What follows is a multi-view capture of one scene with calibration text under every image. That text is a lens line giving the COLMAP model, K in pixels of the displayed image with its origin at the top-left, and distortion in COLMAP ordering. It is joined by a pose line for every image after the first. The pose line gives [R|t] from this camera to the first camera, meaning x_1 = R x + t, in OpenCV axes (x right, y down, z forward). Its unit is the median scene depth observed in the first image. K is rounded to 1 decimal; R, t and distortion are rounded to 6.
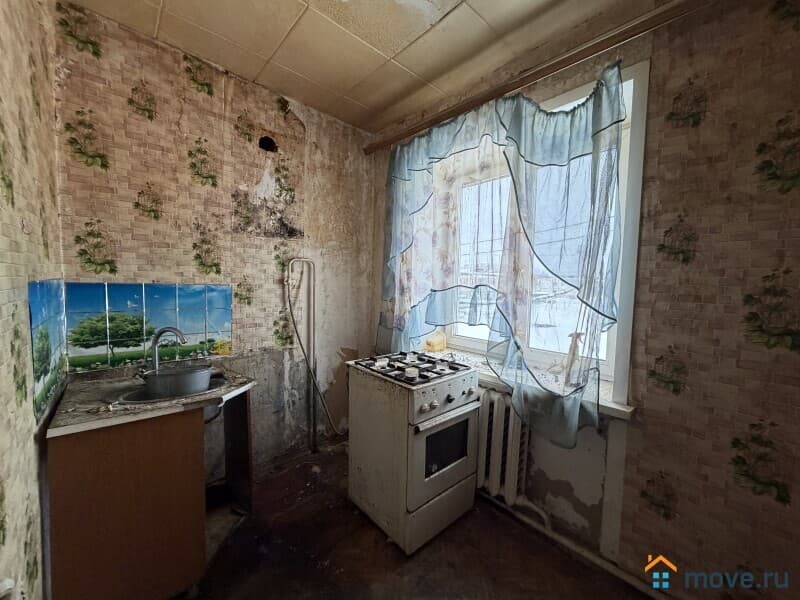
lens RADIAL K [[317.4, 0, 398.5], [0, 317.4, 300.8], [0, 0, 1]] dist [-0.001318, -0.000081]
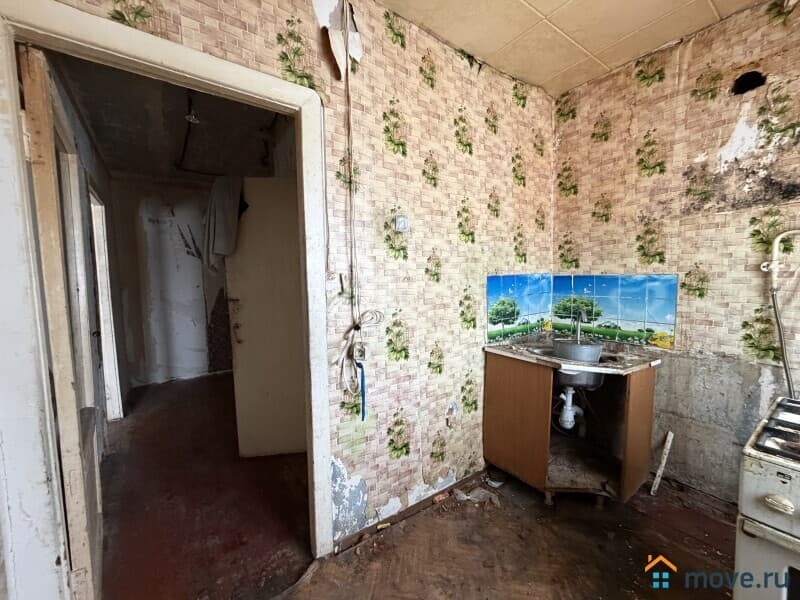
lens RADIAL K [[317.4, 0, 397.4], [0, 317.4, 300.6], [0, 0, 1]] dist [-0.001318, -0.000081]
pose [[-0.128217, 0.055298, -0.990203, 0.528183], [-0.037511, 0.997459, 0.060561, 0.000714], [0.991036, 0.044909, -0.125817, 0.353892]]
